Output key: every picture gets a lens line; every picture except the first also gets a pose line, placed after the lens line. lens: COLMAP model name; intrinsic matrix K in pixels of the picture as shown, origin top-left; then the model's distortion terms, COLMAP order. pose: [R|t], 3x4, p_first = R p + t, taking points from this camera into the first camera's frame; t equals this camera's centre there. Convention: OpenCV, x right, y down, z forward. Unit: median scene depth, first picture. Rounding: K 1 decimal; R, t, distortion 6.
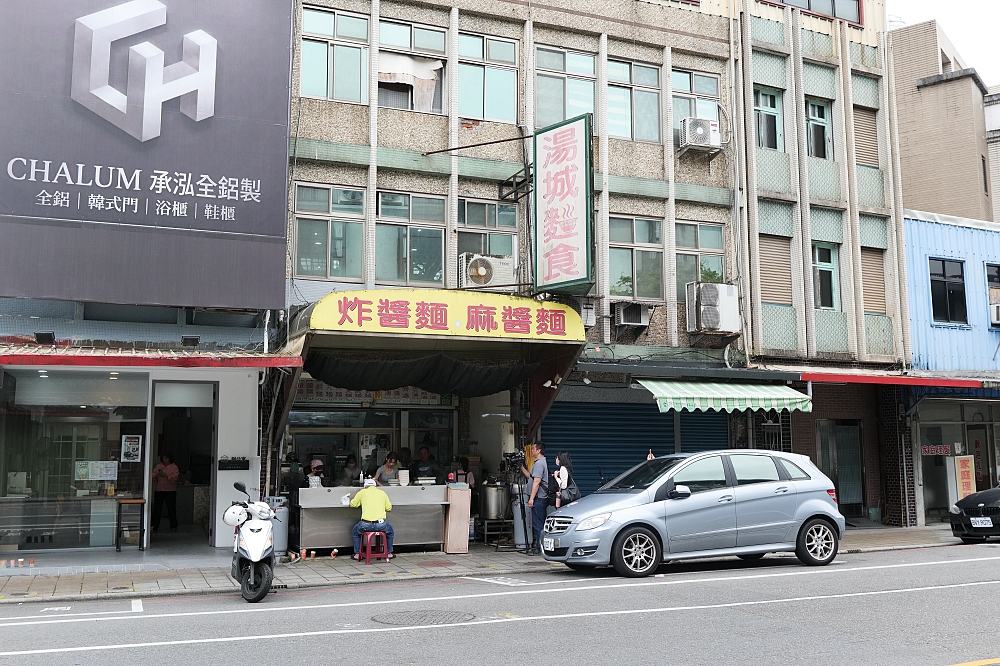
lens RADIAL K [[957.6, 0, 500.0], [0, 957.6, 333.0], [0, 0, 1]] dist [0.006064, 0.001425]
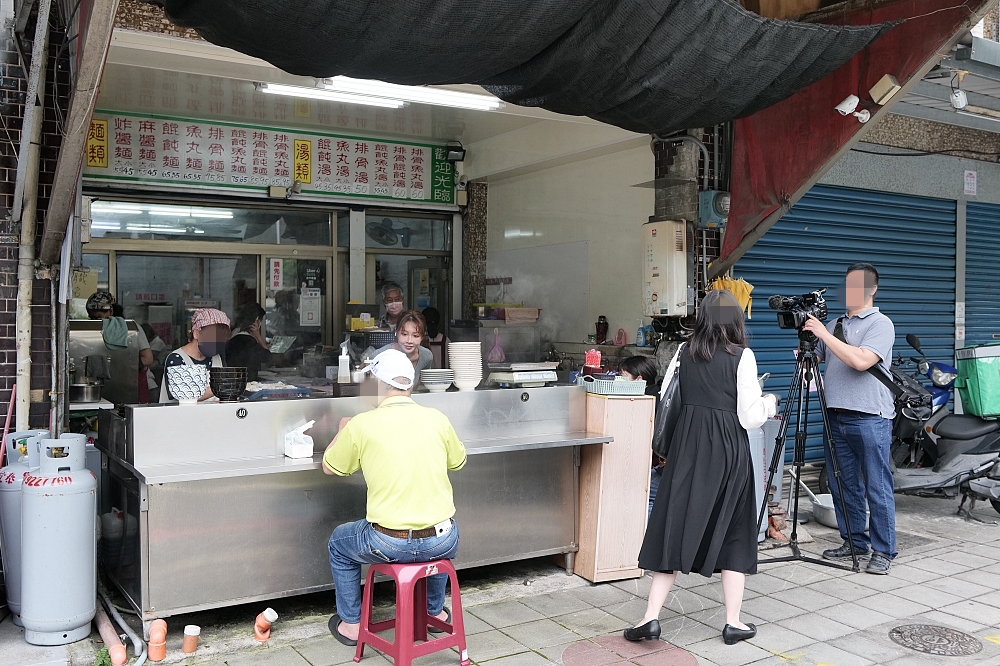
lens RADIAL K [[947.8, 0, 500.0], [0, 947.8, 333.0], [0, 0, 1]] dist [-0.015672, -0.003359]
pose [[0.984600, 0.003410, 0.174787, -0.145555], [-0.028898, 0.989230, 0.143488, 0.093347], [-0.172415, -0.146329, 0.974095, 0.683672]]
